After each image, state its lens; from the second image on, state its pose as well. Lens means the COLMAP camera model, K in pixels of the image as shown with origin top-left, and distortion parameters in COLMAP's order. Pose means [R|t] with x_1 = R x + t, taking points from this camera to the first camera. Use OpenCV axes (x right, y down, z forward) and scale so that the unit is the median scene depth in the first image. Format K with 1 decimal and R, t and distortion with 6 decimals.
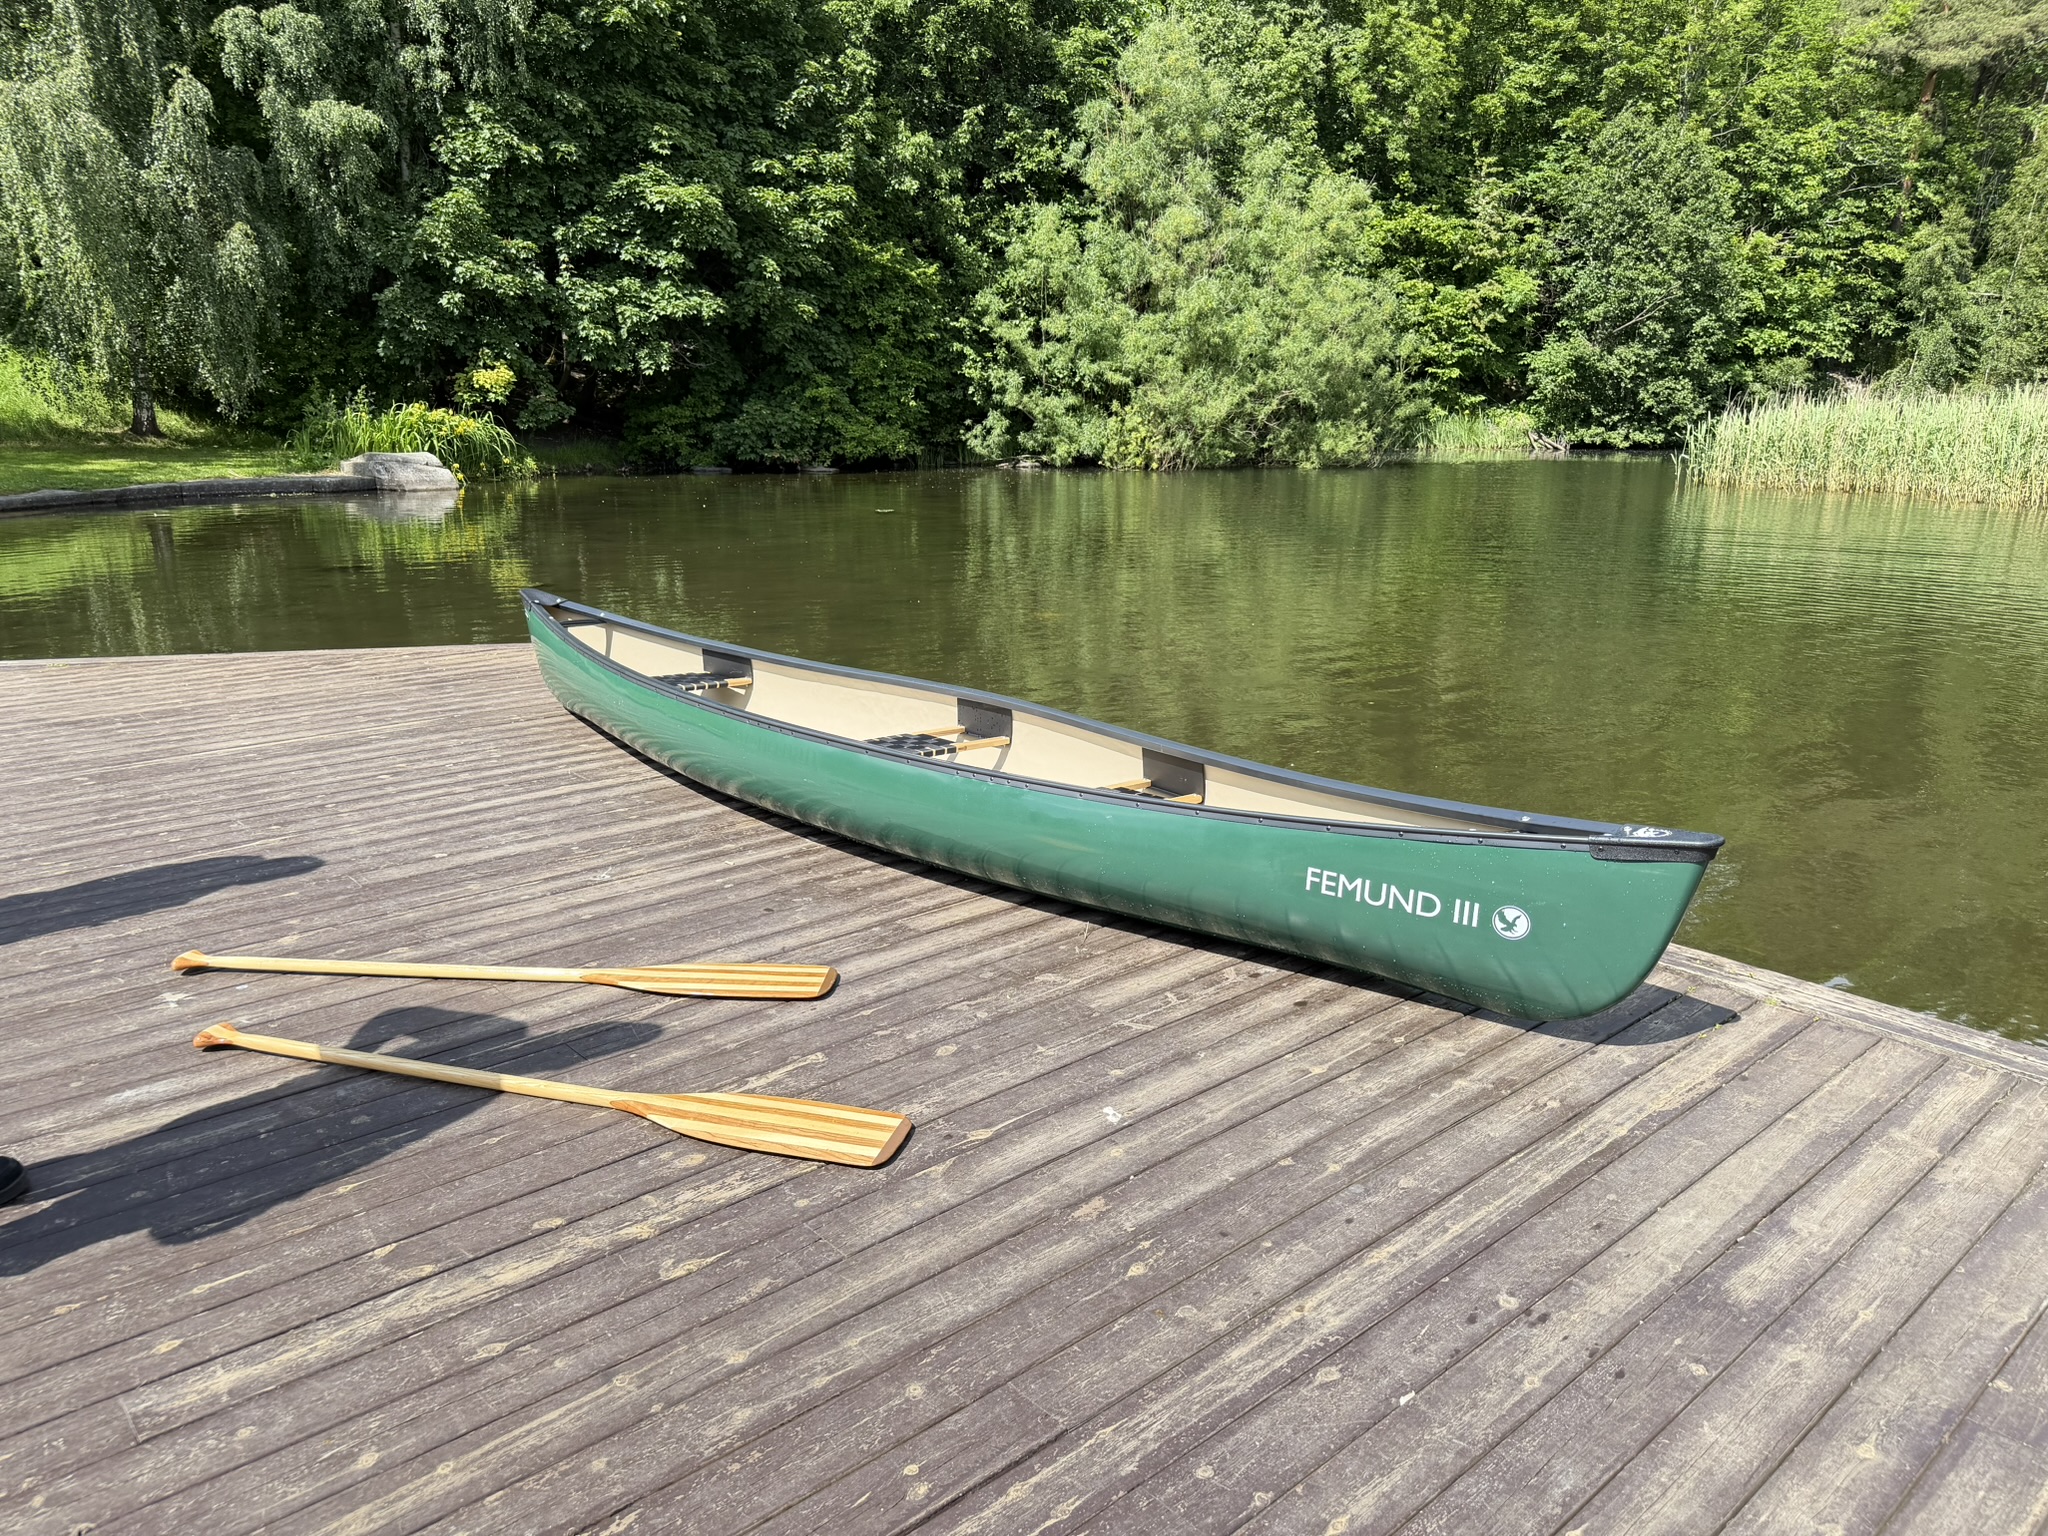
lens RADIAL K [[1406.3, 0, 973.7], [0, 1406.3, 739.5], [0, 0, 1]] dist [0.025964, -0.036463]
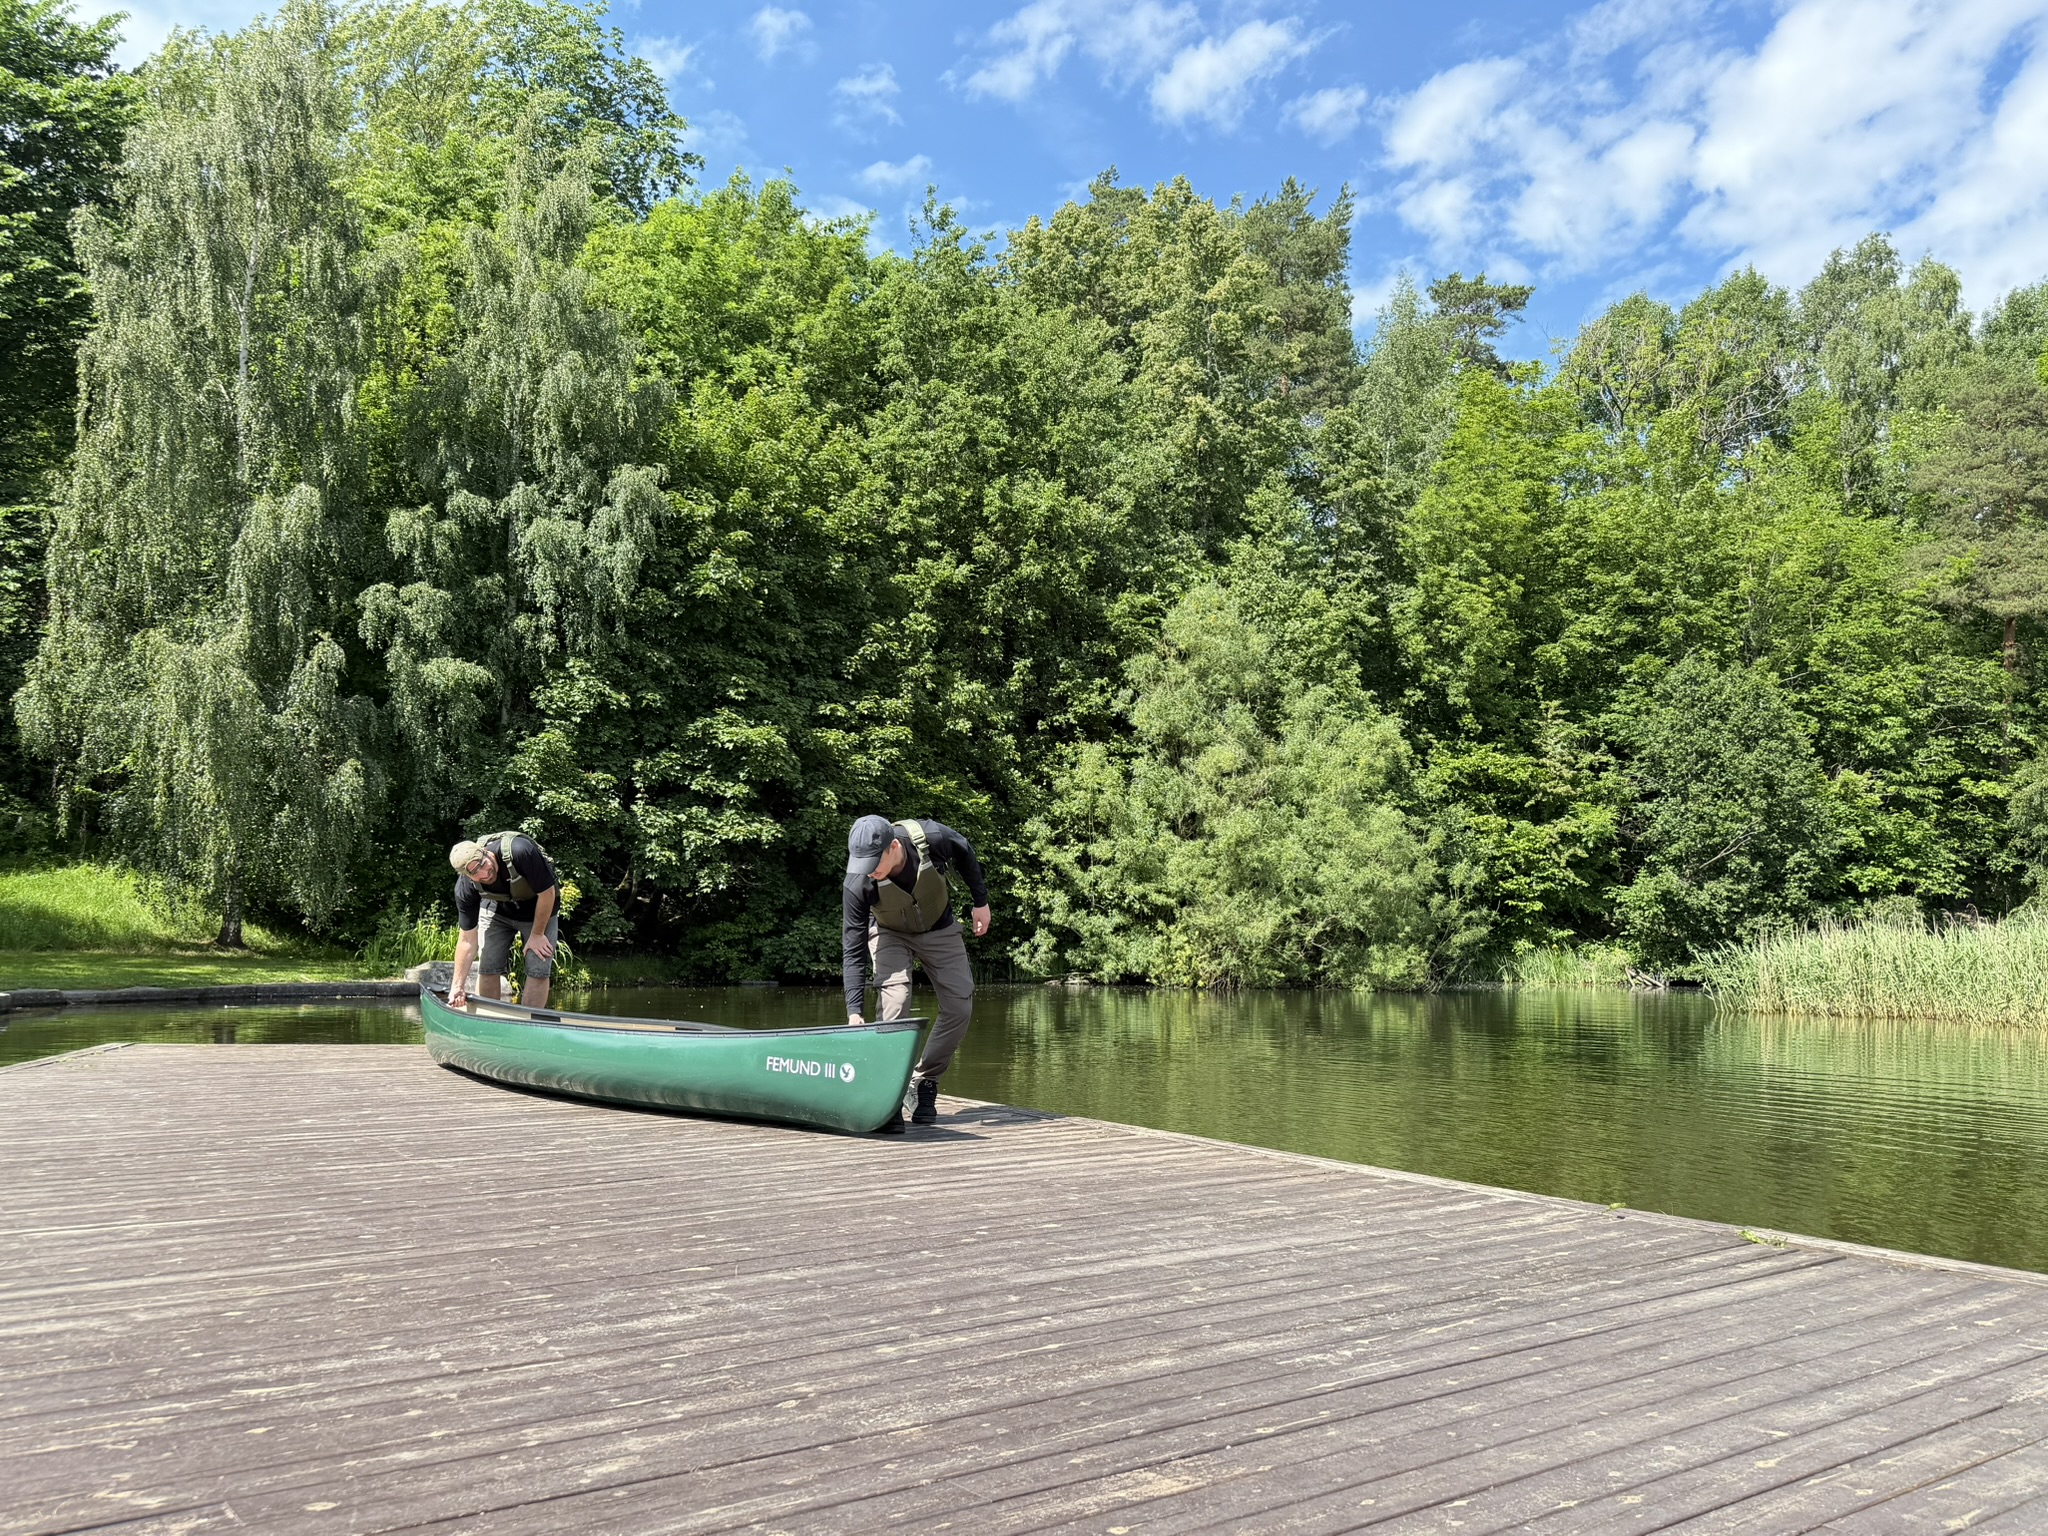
lens RADIAL K [[1637.9, 0, 1013.8], [0, 1637.9, 737.7], [0, 0, 1]] dist [0.154393, -0.208076]
pose [[0.998601, -0.000725, -0.052864, 0.055594], [-0.018317, 0.933235, -0.358800, 0.062323], [0.049594, 0.359267, 0.931916, -0.158412]]
